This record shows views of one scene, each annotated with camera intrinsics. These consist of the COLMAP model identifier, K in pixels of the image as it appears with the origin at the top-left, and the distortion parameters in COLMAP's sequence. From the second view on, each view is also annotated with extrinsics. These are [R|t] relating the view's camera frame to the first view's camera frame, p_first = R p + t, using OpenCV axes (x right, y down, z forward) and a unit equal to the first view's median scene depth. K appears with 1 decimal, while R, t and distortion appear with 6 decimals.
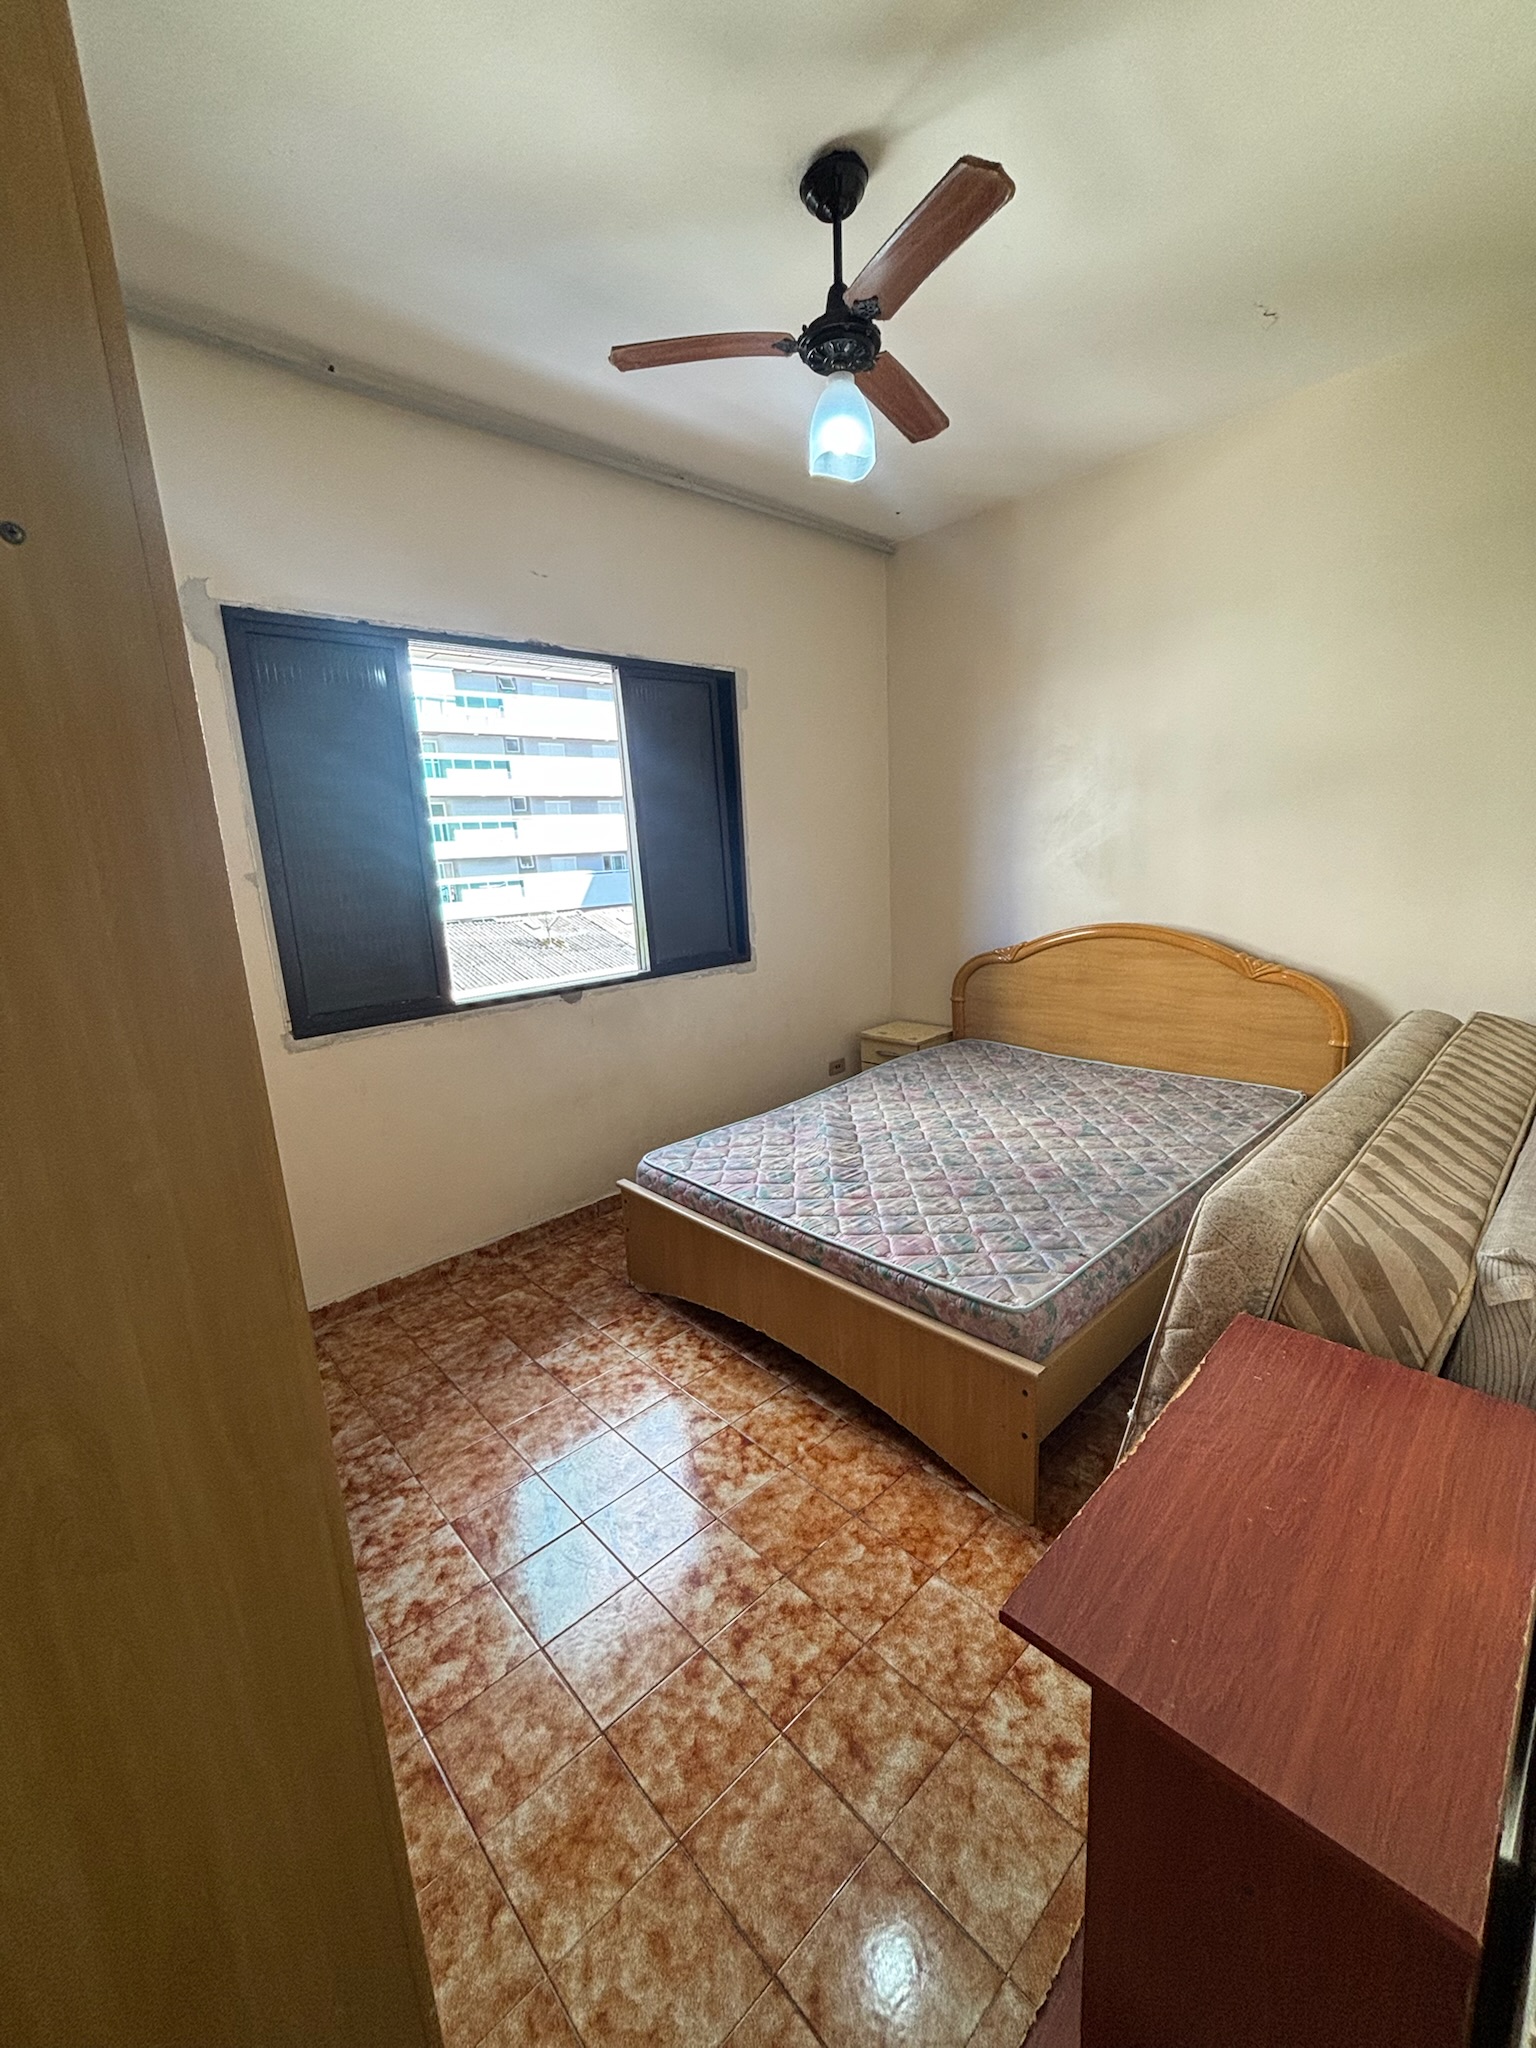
lens RADIAL K [[831.6, 0, 774.8], [0, 831.6, 1032.0], [0, 0, 1]] dist [0.019342, -0.000044]
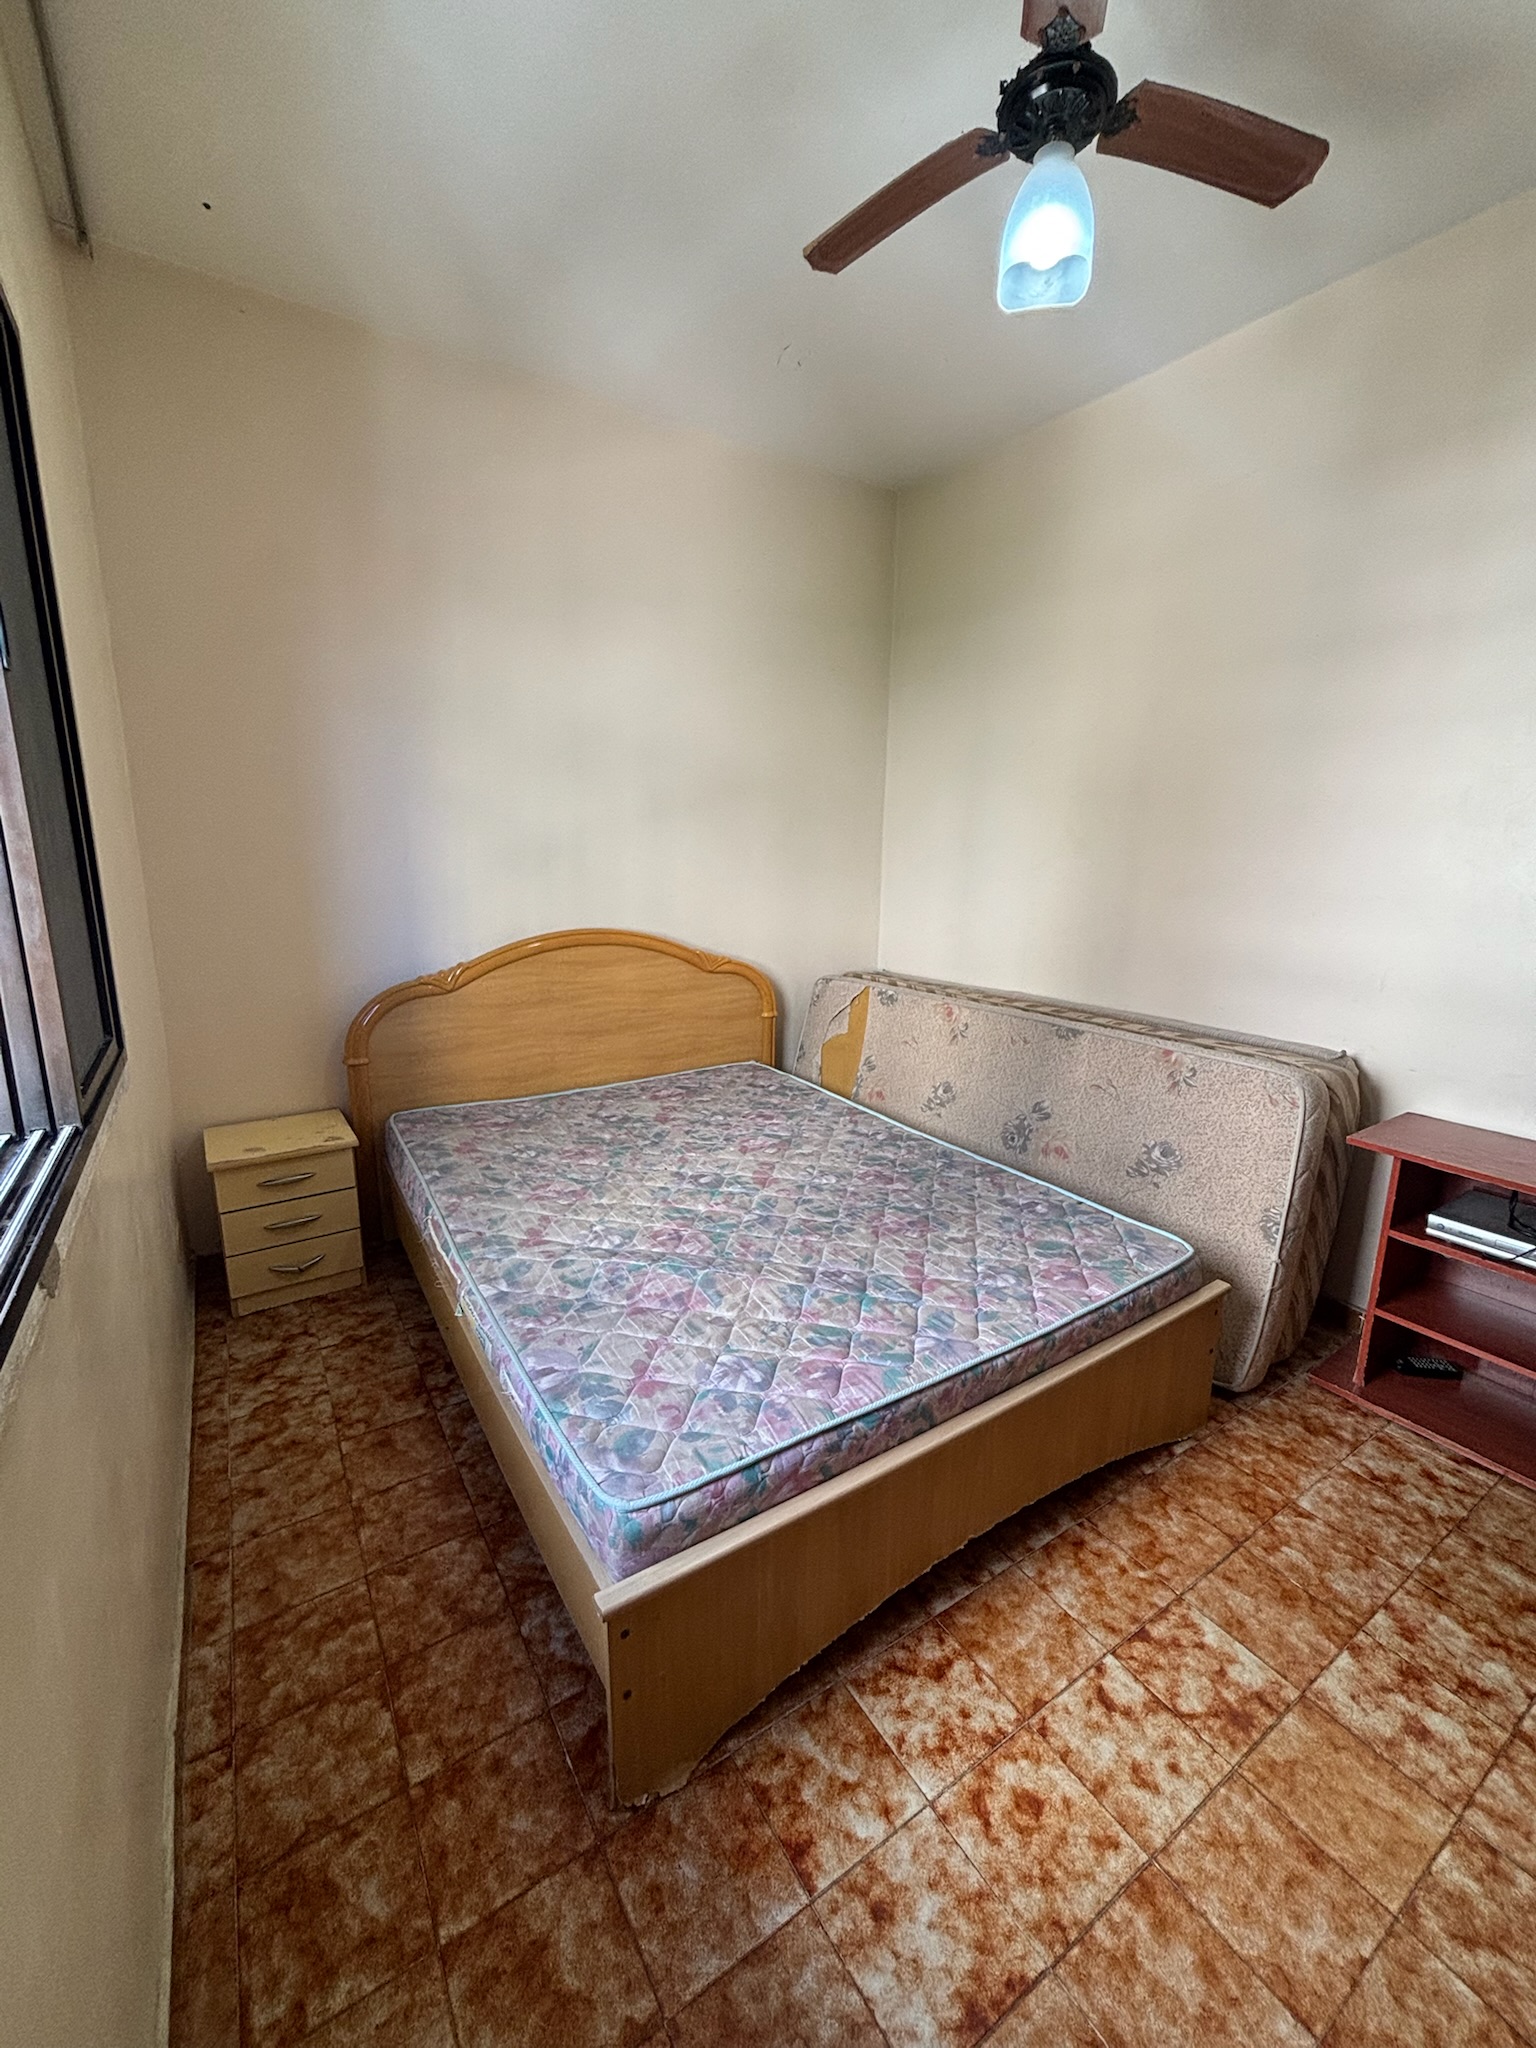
lens RADIAL K [[831.6, 0, 774.8], [0, 831.6, 1032.0], [0, 0, 1]] dist [0.019342, -0.000044]
pose [[0.169529, -0.169533, 0.970834, -0.561088], [0.191340, 0.972010, 0.136326, -0.139552], [-0.966772, 0.162648, 0.197223, 0.857785]]
